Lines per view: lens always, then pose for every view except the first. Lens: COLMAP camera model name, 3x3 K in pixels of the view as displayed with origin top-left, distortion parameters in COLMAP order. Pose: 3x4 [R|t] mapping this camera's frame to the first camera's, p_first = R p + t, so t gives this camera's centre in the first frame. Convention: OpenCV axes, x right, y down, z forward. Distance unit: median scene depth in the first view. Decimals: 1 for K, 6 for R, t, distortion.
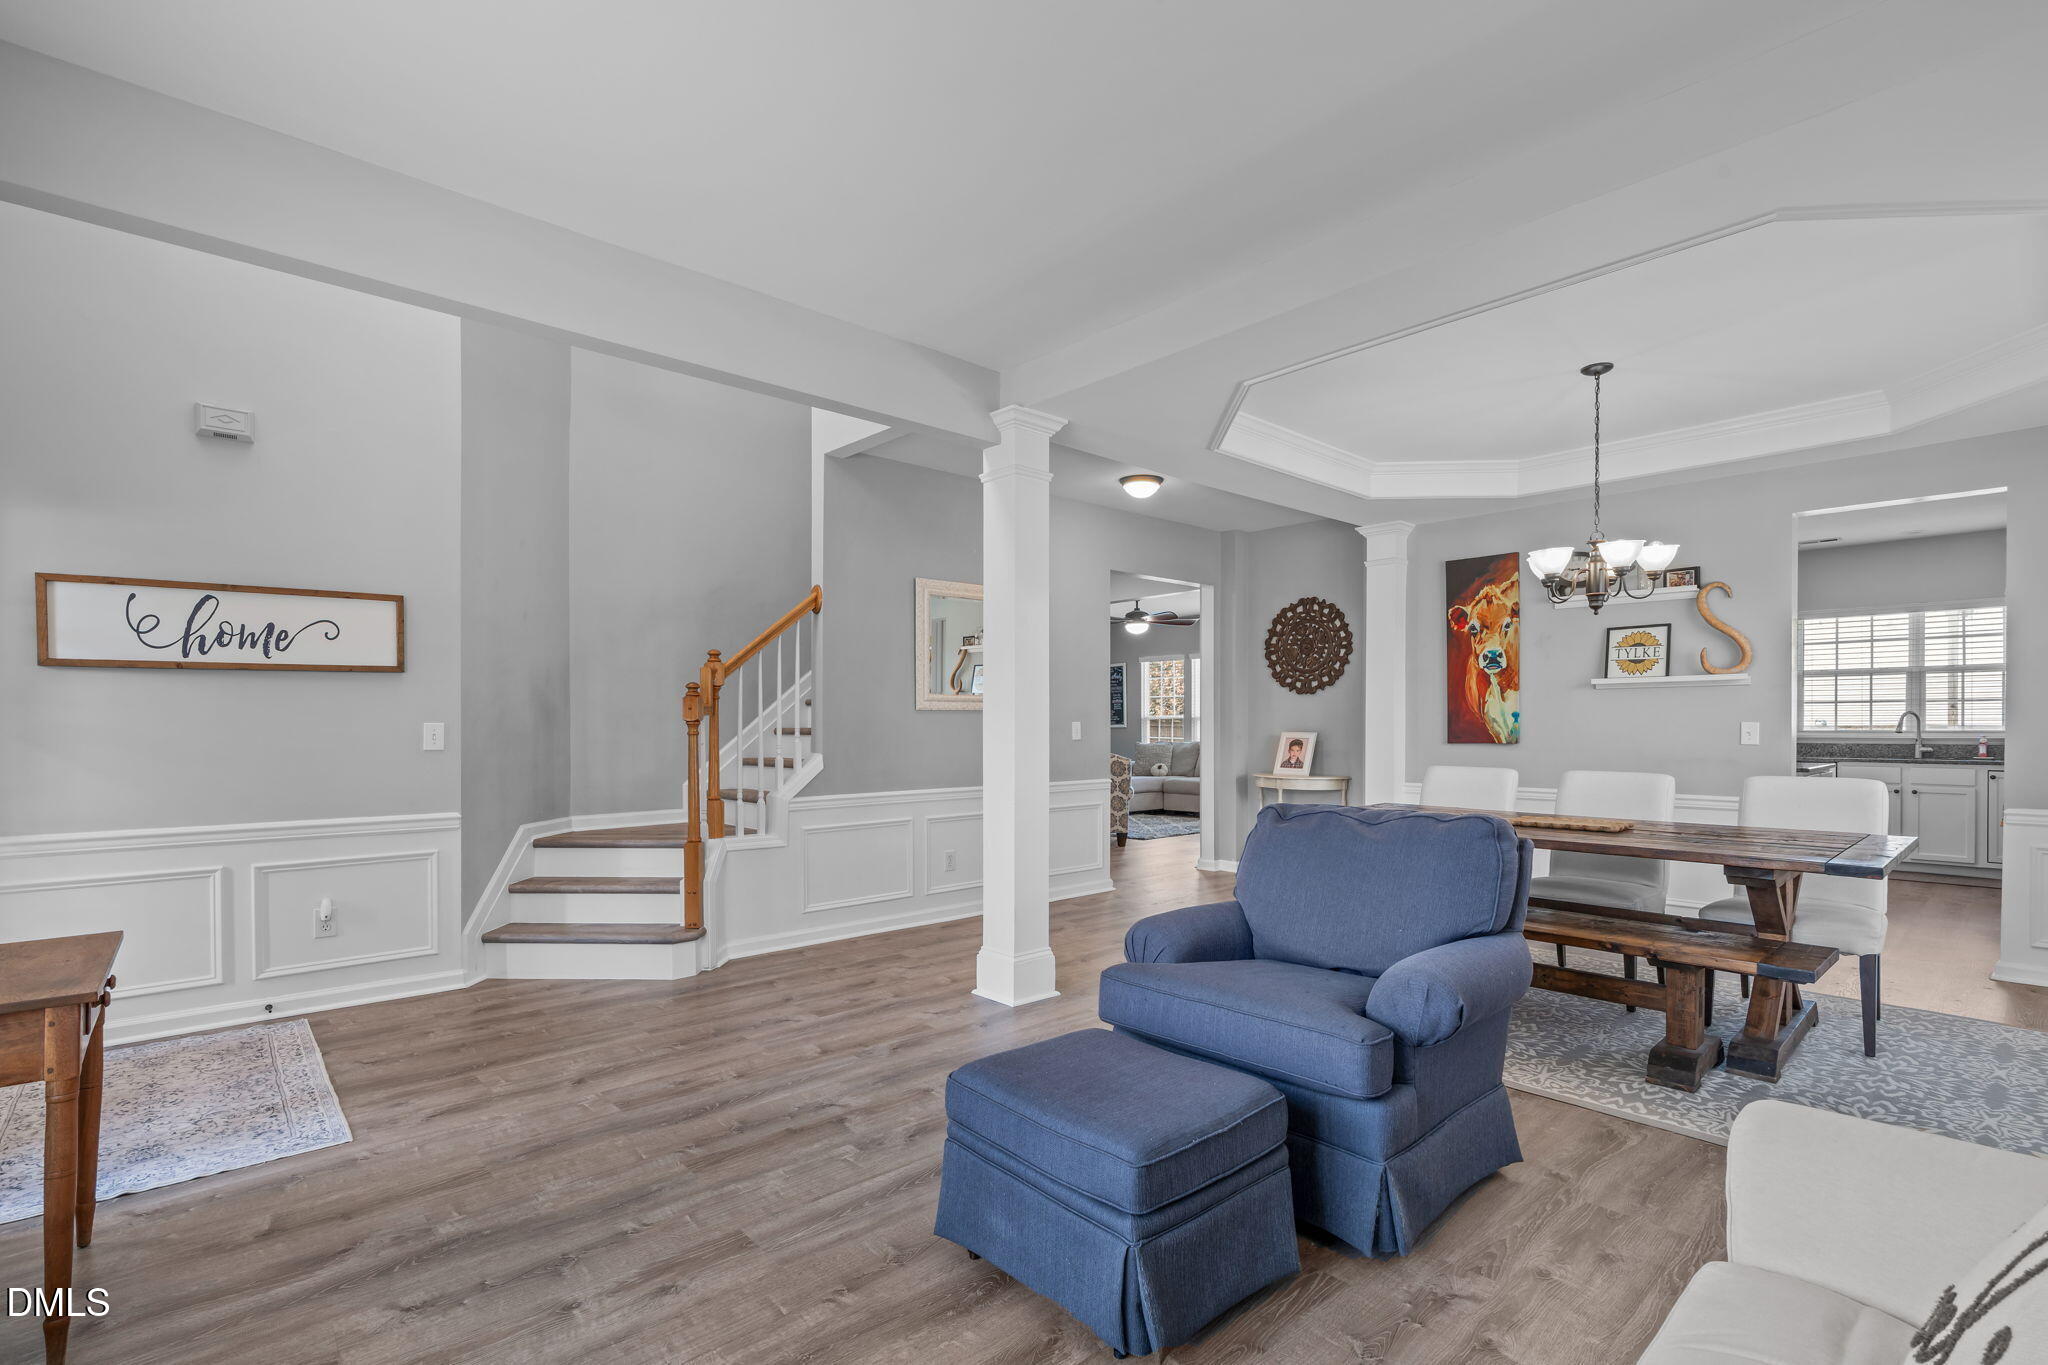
lens RADIAL K [[930.6, 0, 1026.9], [0, 930.6, 728.7], [0, 0, 1]] dist [-0.004601, 0.001643]
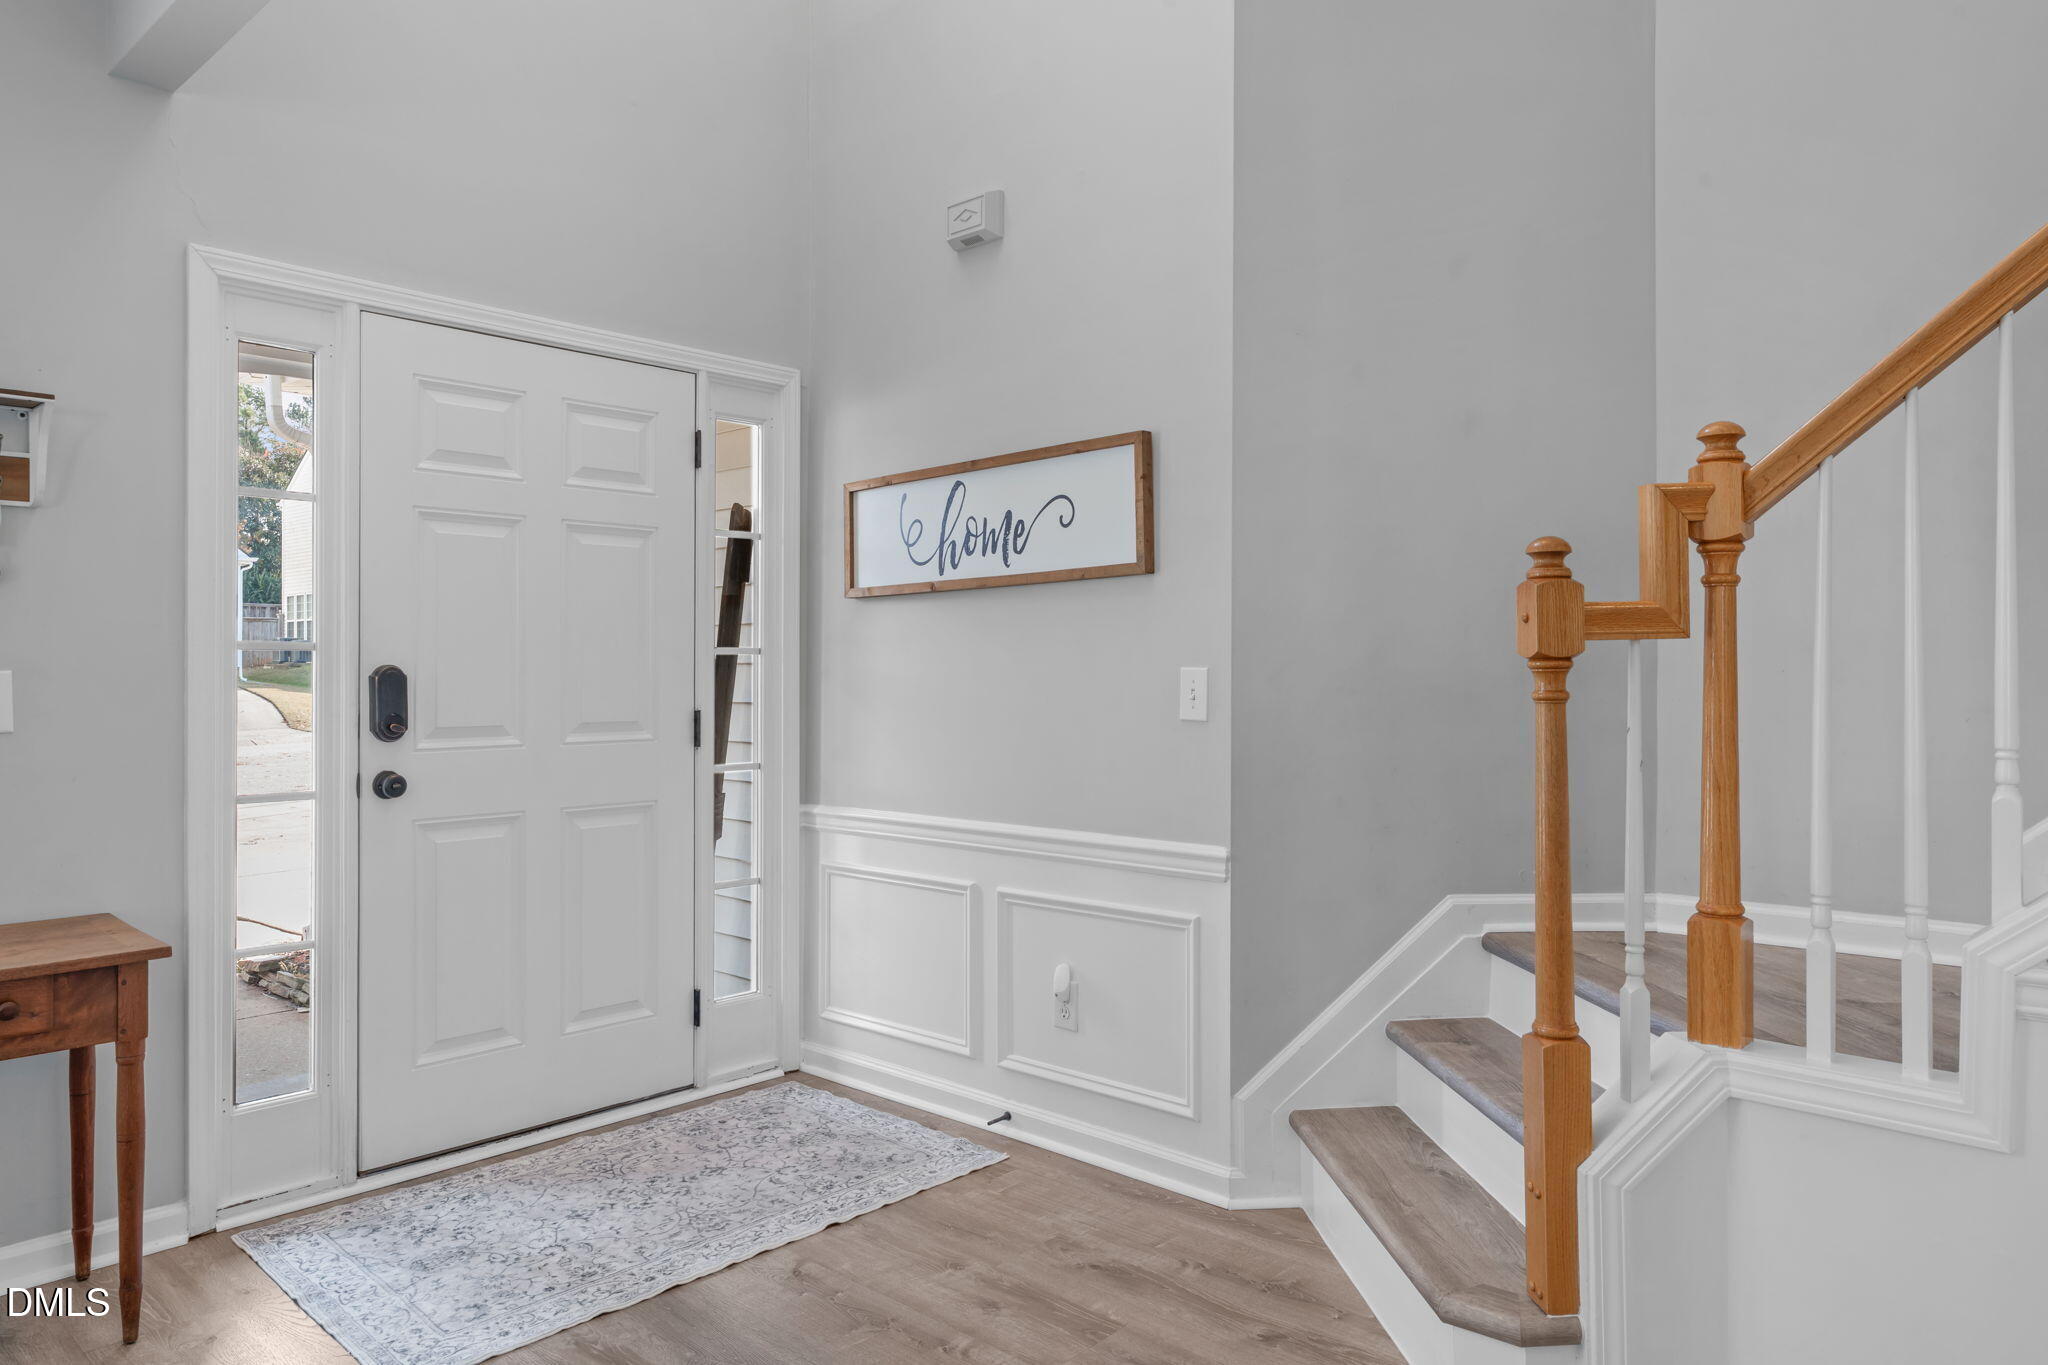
lens RADIAL K [[1349.8, 0, 1100.6], [0, 1349.8, 655.9], [0, 0, 1]] dist [-0.006177, 0.007893]
pose [[0.100301, -0.012452, -0.994879, 0.071882], [-0.003747, 0.999910, -0.012892, -0.001866], [0.994950, 0.005020, 0.100245, 0.625166]]
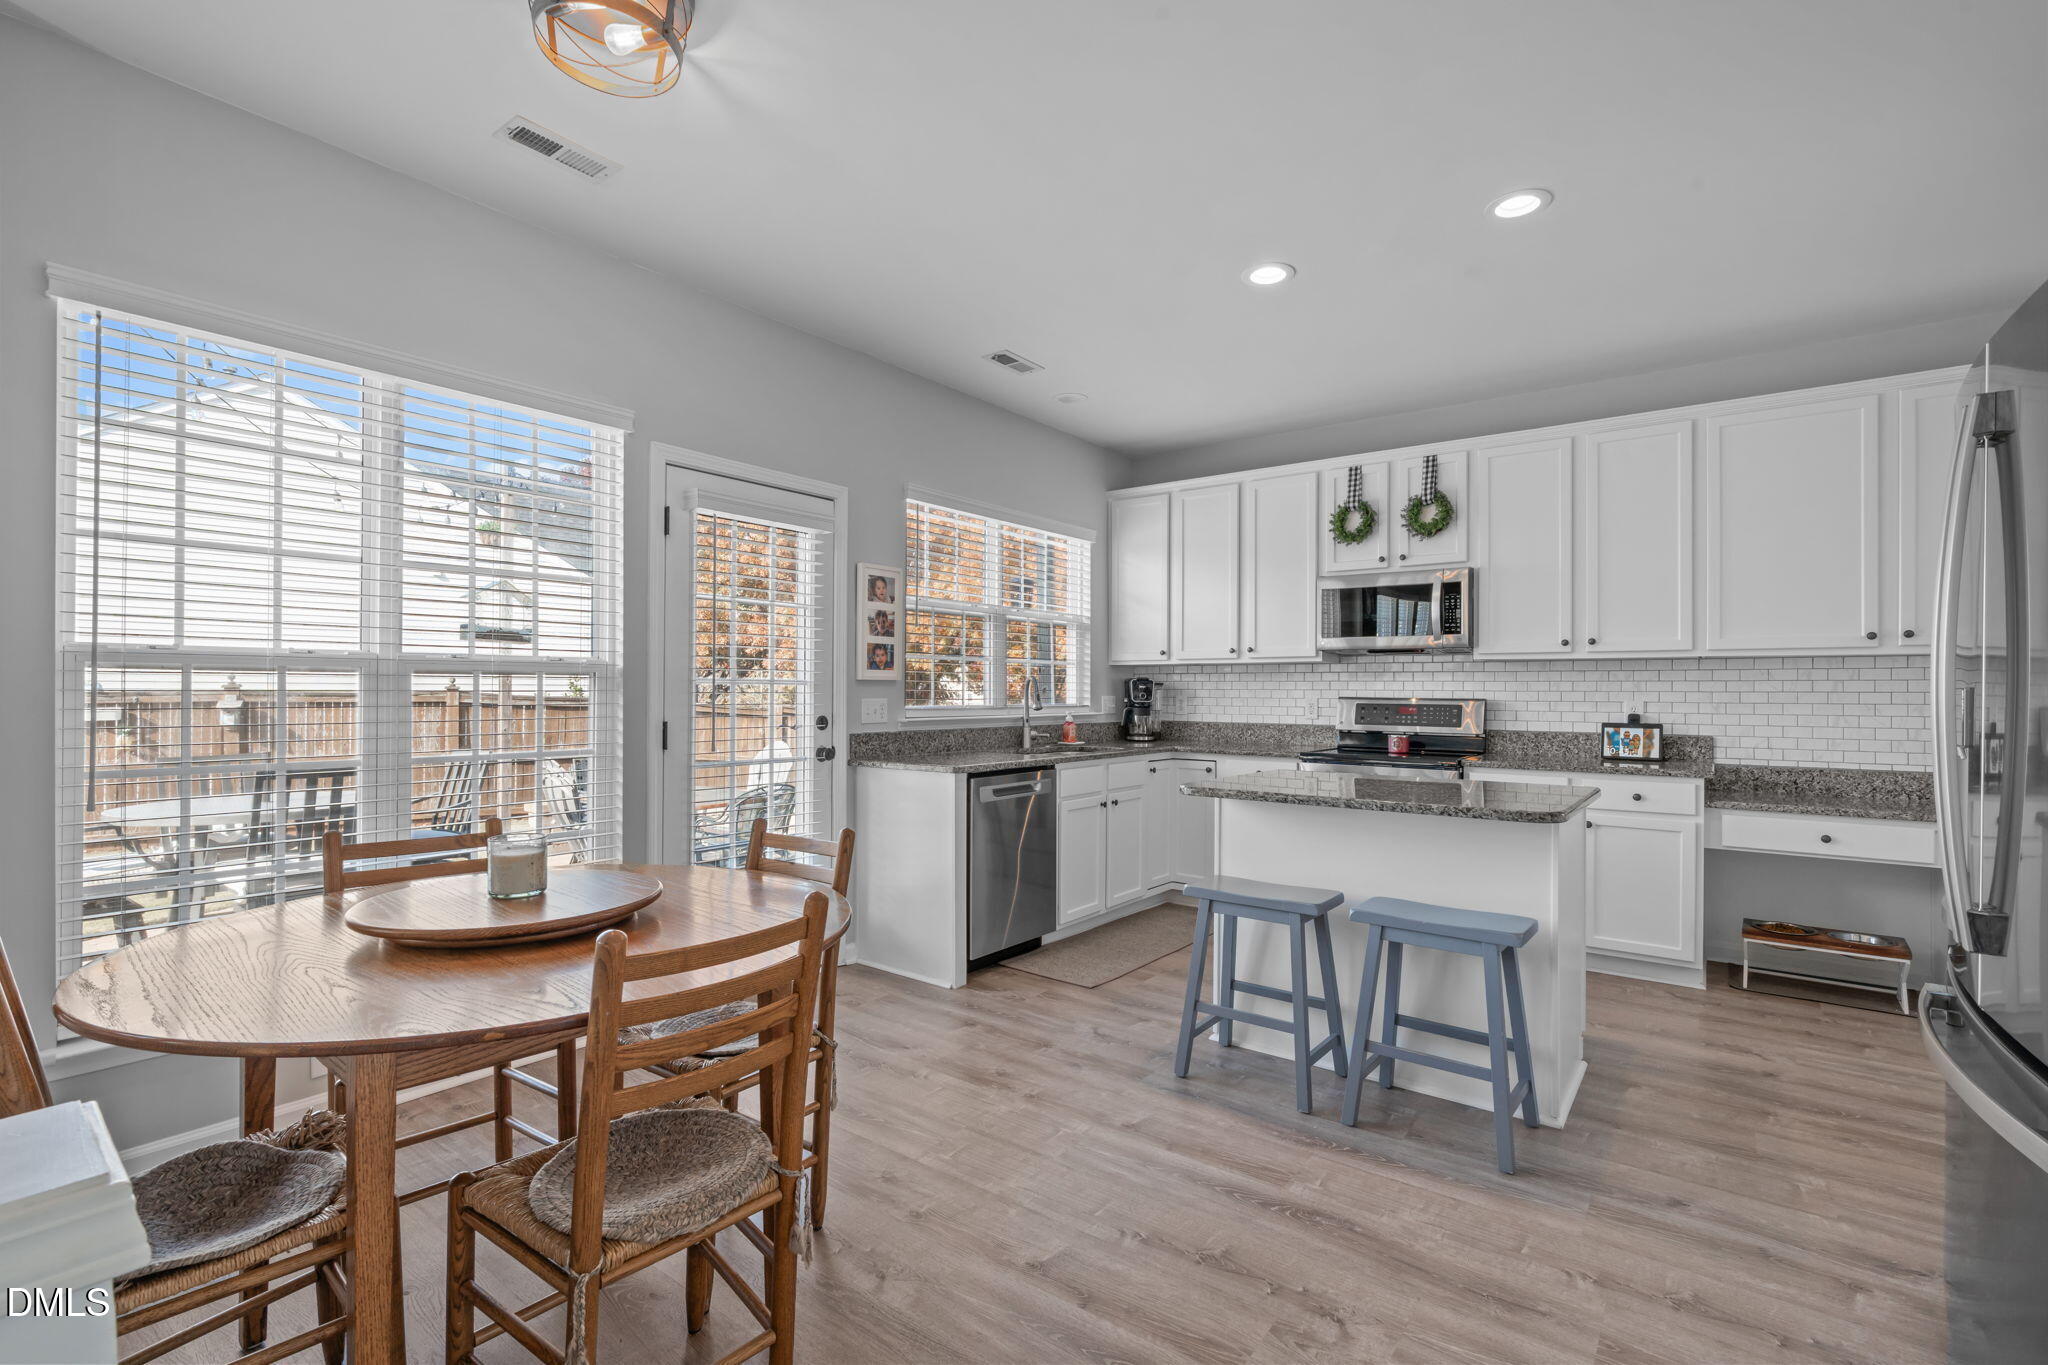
lens RADIAL K [[930.6, 0, 1031.9], [0, 930.6, 682.2], [0, 0, 1]] dist [-0.004601, 0.001643]
pose [[-0.197143, 0.007201, 0.980348, 0.419163], [-0.000012, 0.999973, -0.007348, -0.011656], [-0.980375, -0.001460, -0.197138, 1.461674]]
